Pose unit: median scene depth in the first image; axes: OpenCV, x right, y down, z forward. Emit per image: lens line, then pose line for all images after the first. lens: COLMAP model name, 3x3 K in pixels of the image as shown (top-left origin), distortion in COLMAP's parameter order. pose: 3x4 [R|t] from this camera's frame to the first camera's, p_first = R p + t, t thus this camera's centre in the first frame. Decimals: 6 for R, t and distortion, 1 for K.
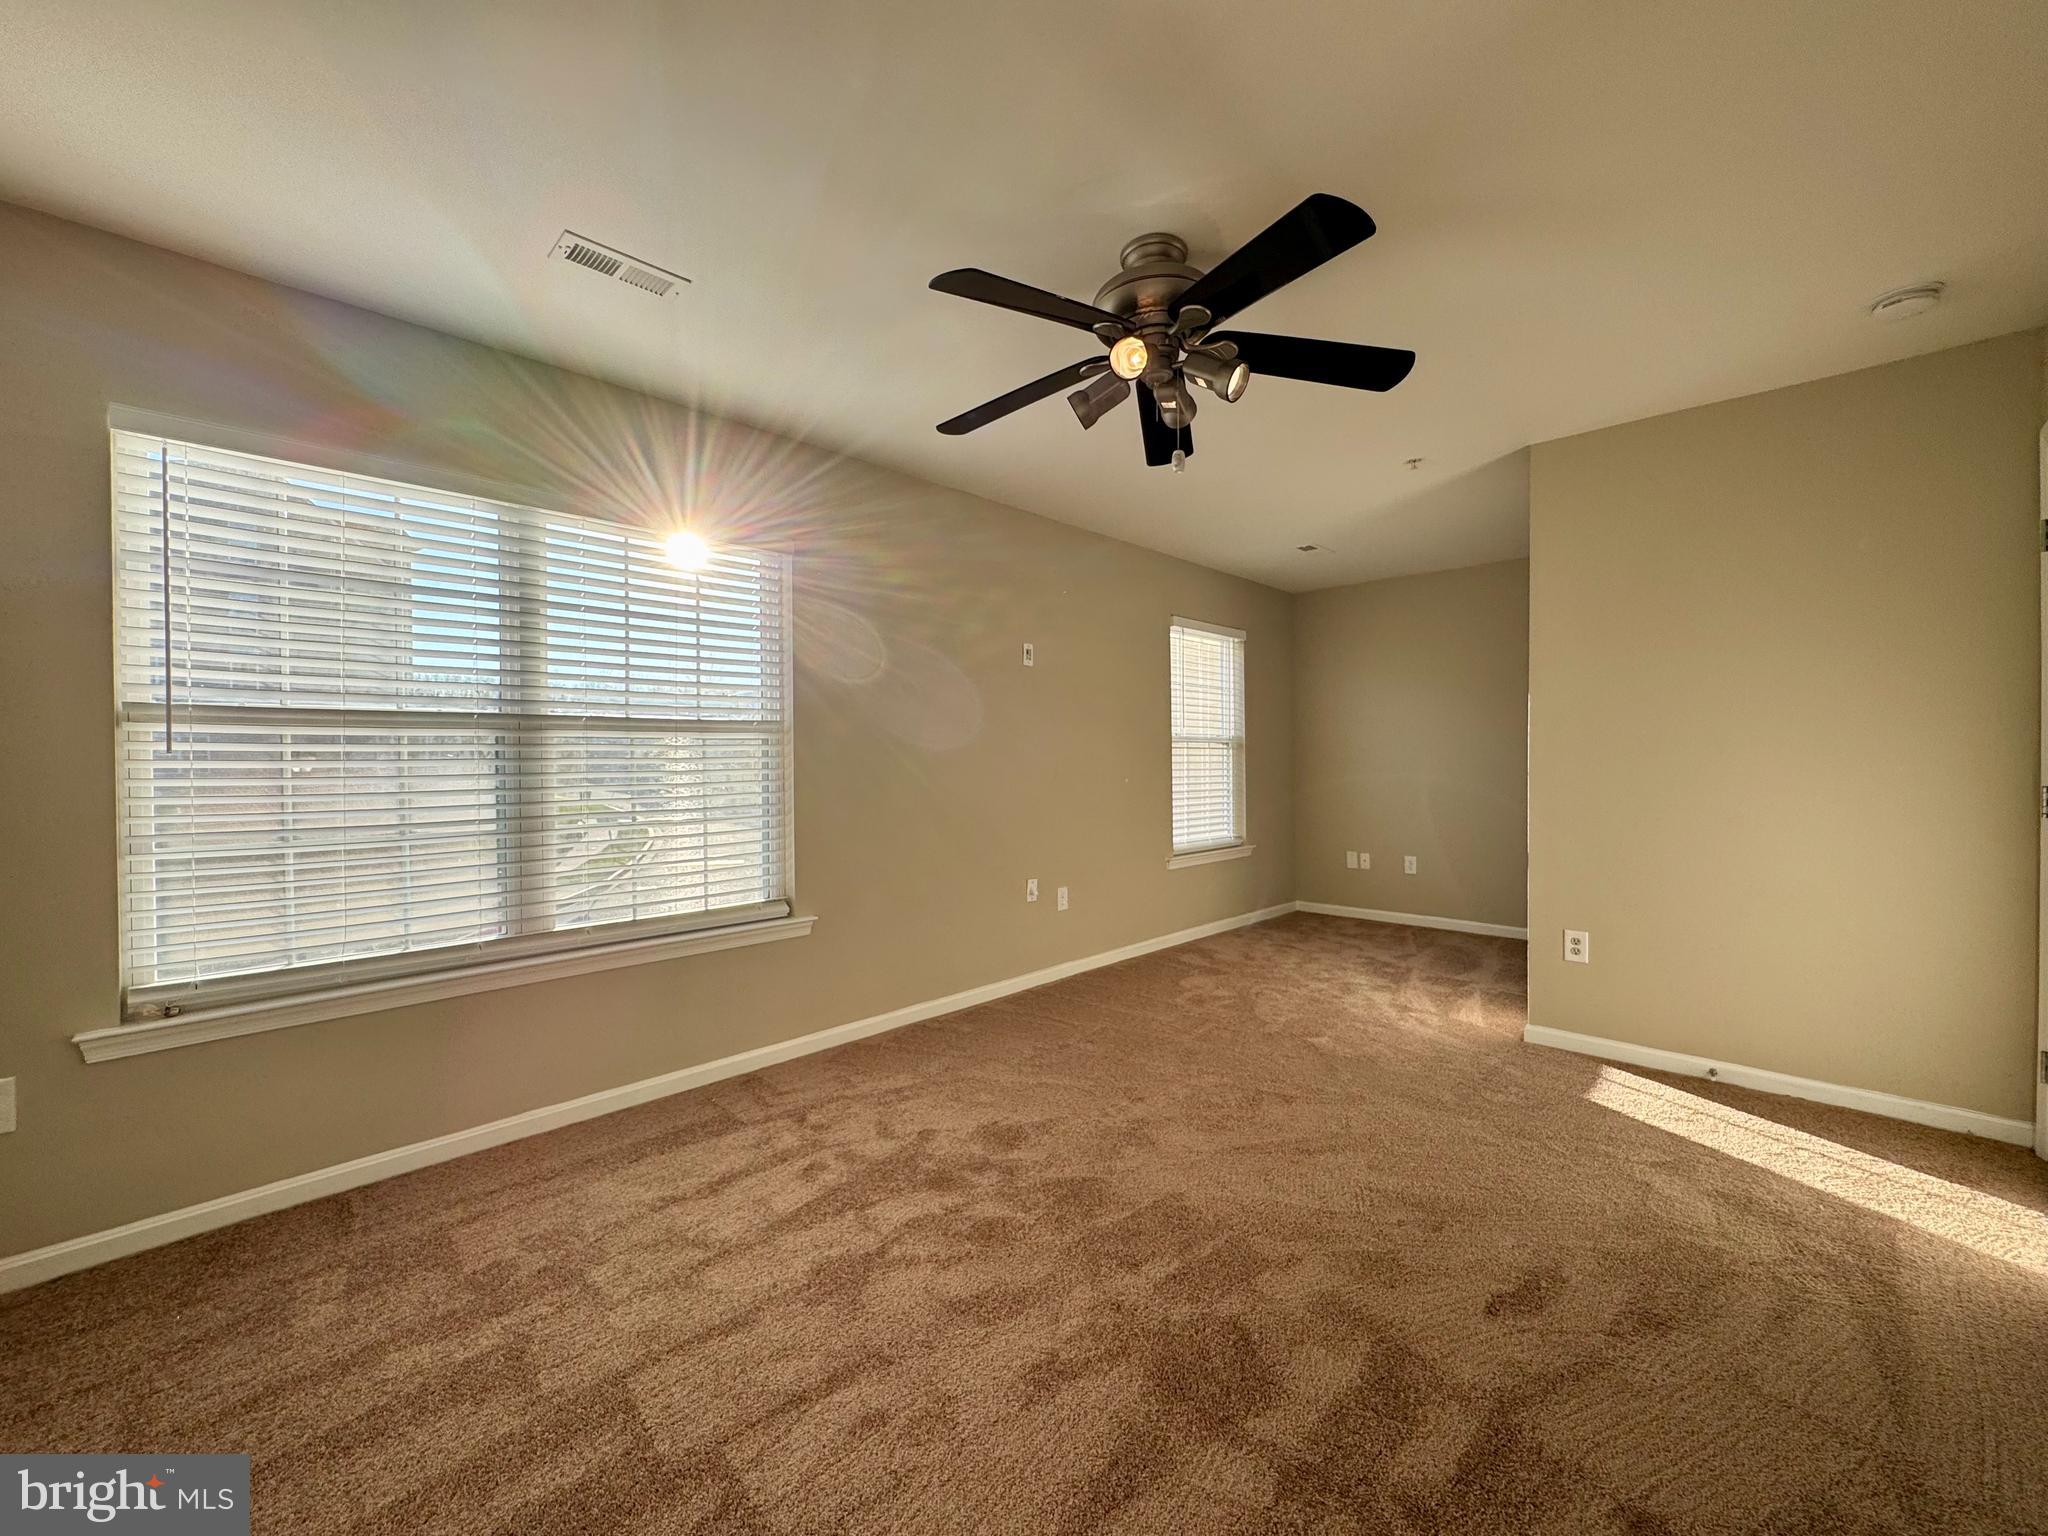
lens RADIAL K [[818.7, 0, 1021.2], [0, 818.7, 764.3], [0, 0, 1]] dist [-0.003136, -0.000239]
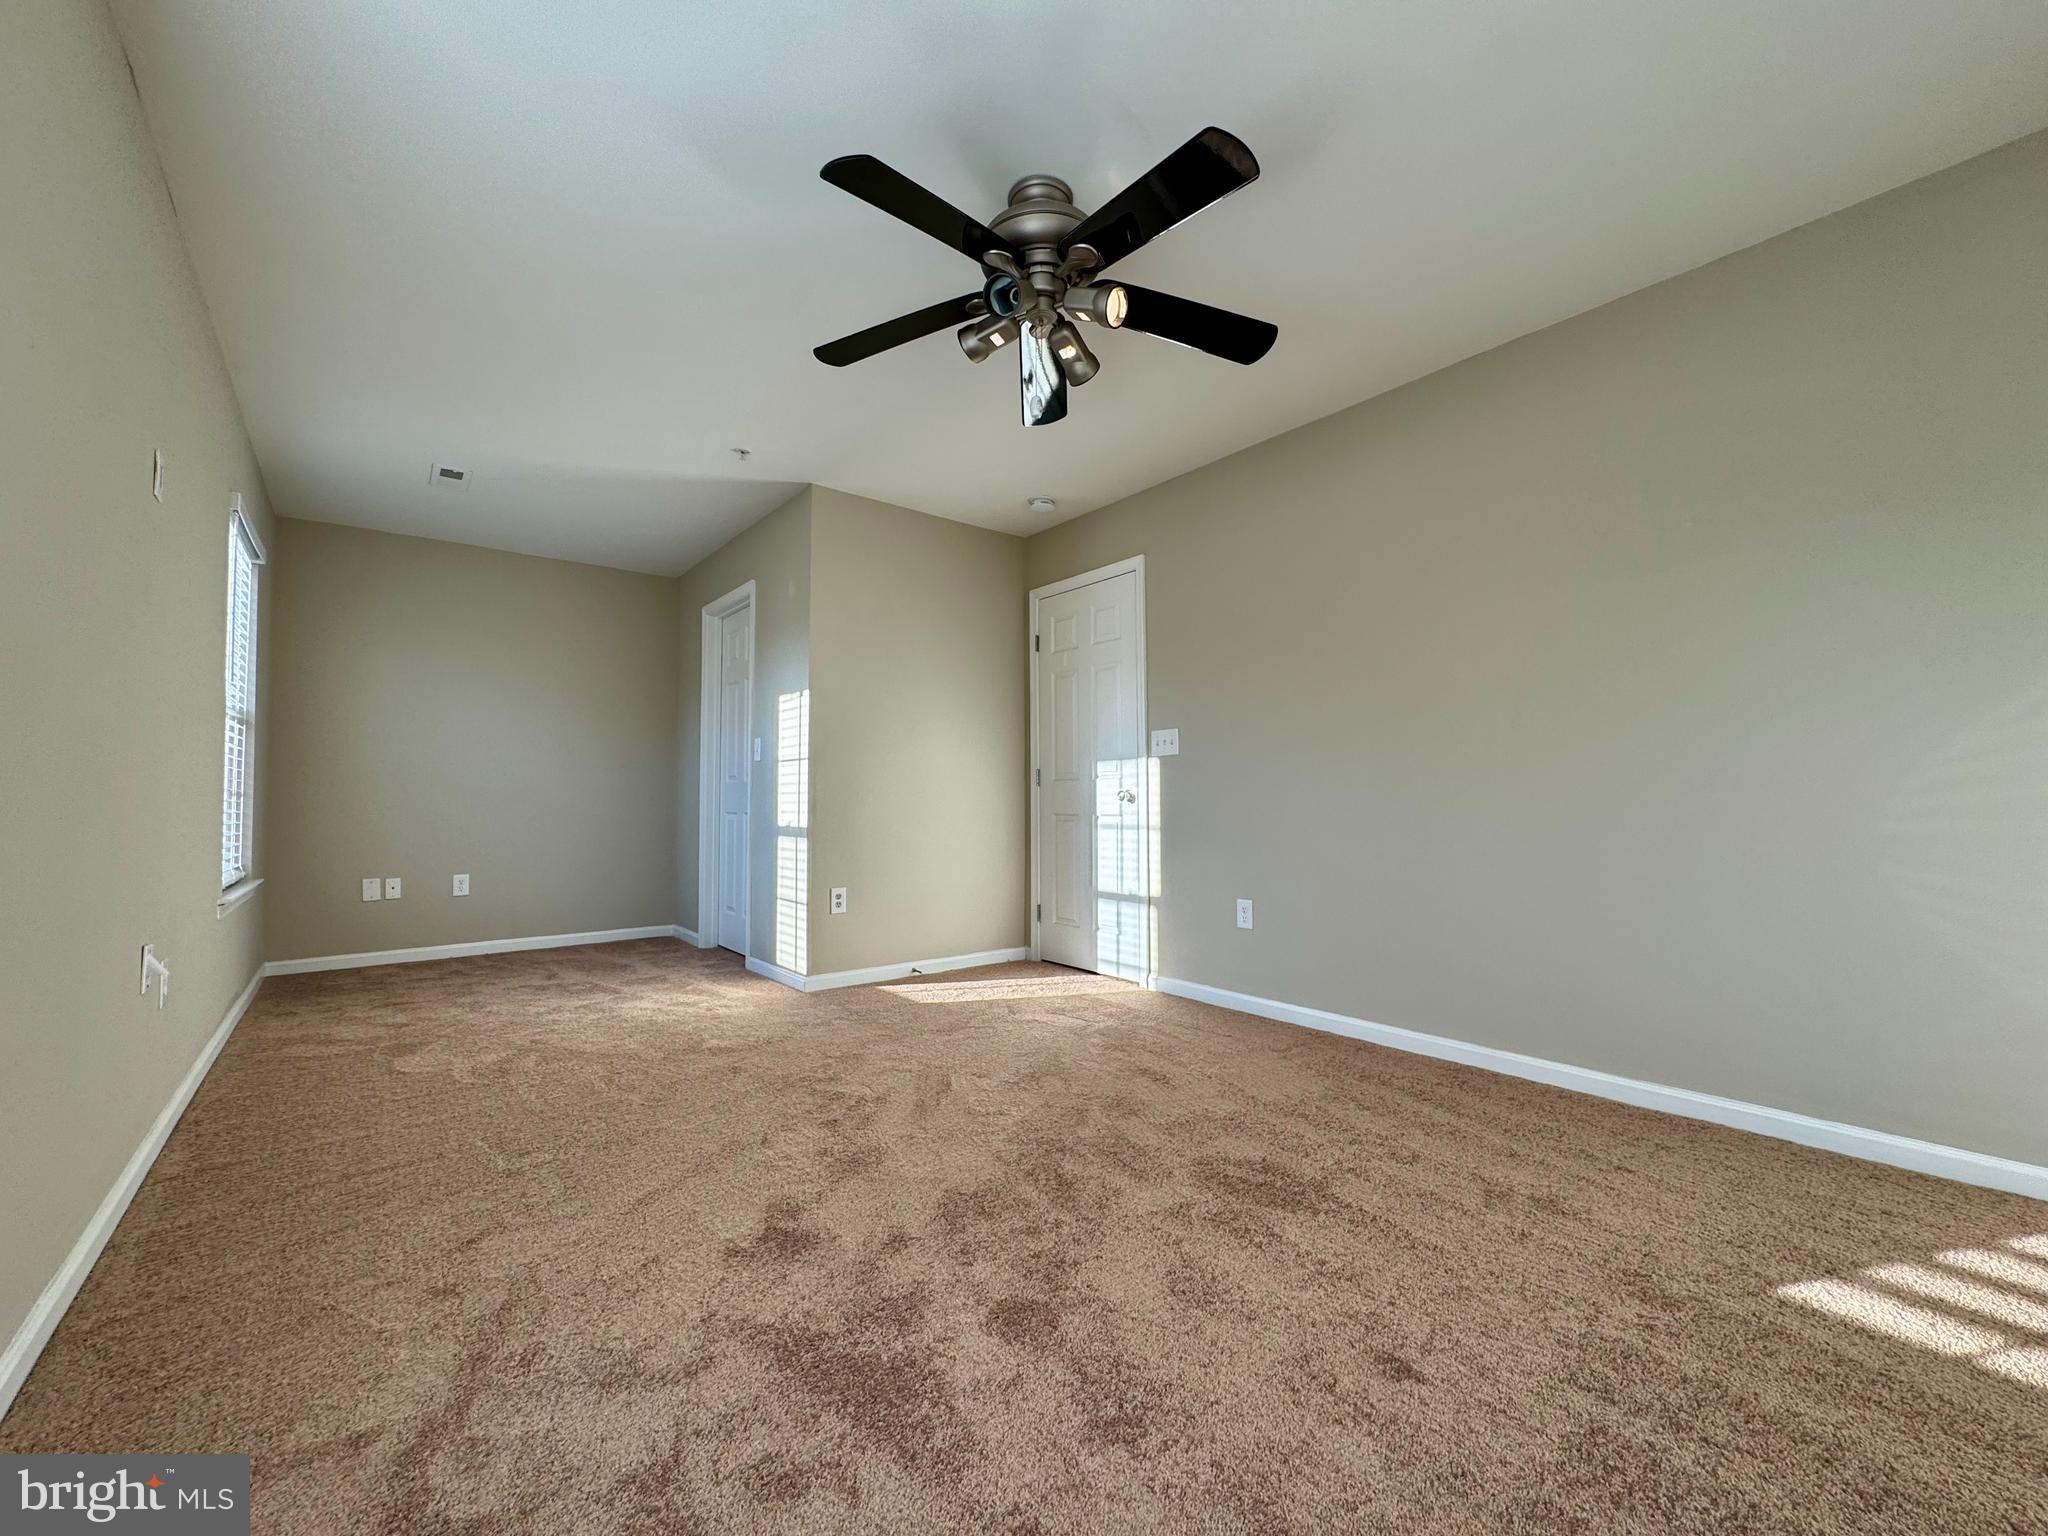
lens RADIAL K [[816.5, 0, 1019.4], [0, 816.5, 786.4], [0, 0, 1]] dist [0.000366, -0.000061]
pose [[0.131915, 0.023114, 0.990992, -0.638065], [0.008757, 0.999662, -0.024482, 0.106364], [-0.991222, 0.011908, 0.131668, 0.719597]]
